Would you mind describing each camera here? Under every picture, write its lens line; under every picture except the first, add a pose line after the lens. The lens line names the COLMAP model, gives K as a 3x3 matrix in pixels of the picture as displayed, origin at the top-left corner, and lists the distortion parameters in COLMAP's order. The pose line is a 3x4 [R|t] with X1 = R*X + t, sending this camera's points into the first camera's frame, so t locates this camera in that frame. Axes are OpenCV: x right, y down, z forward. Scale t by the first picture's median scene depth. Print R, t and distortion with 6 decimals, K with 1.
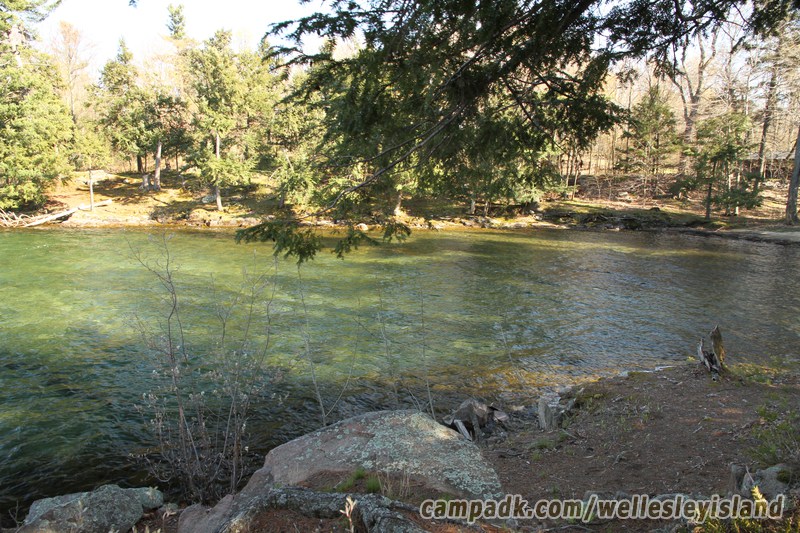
lens RADIAL K [[549.6, 0, 398.6], [0, 549.6, 272.6], [0, 0, 1]] dist [-0.125395, 0.092962]
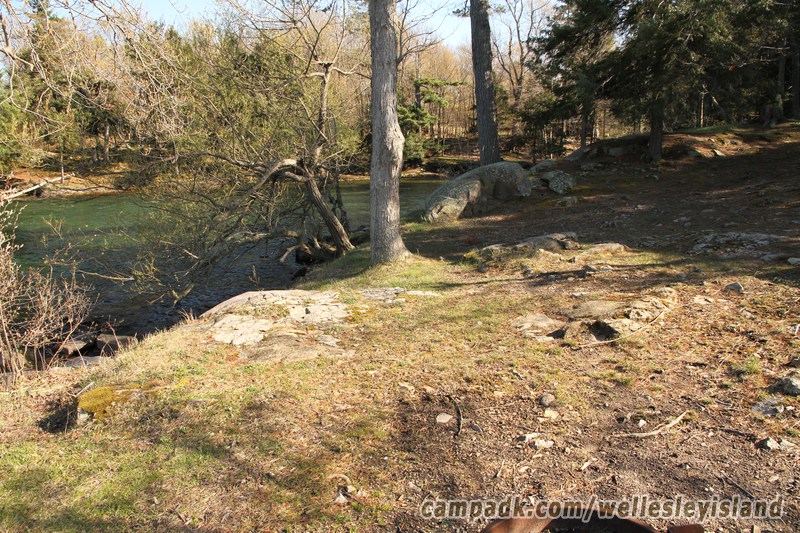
lens RADIAL K [[549.6, 0, 398.6], [0, 549.6, 272.6], [0, 0, 1]] dist [-0.125395, 0.092962]
pose [[0.952201, -0.103559, 0.287382, -0.221872], [0.091443, 0.994273, 0.055307, 0.075006], [-0.291464, -0.026384, 0.956218, -0.310741]]
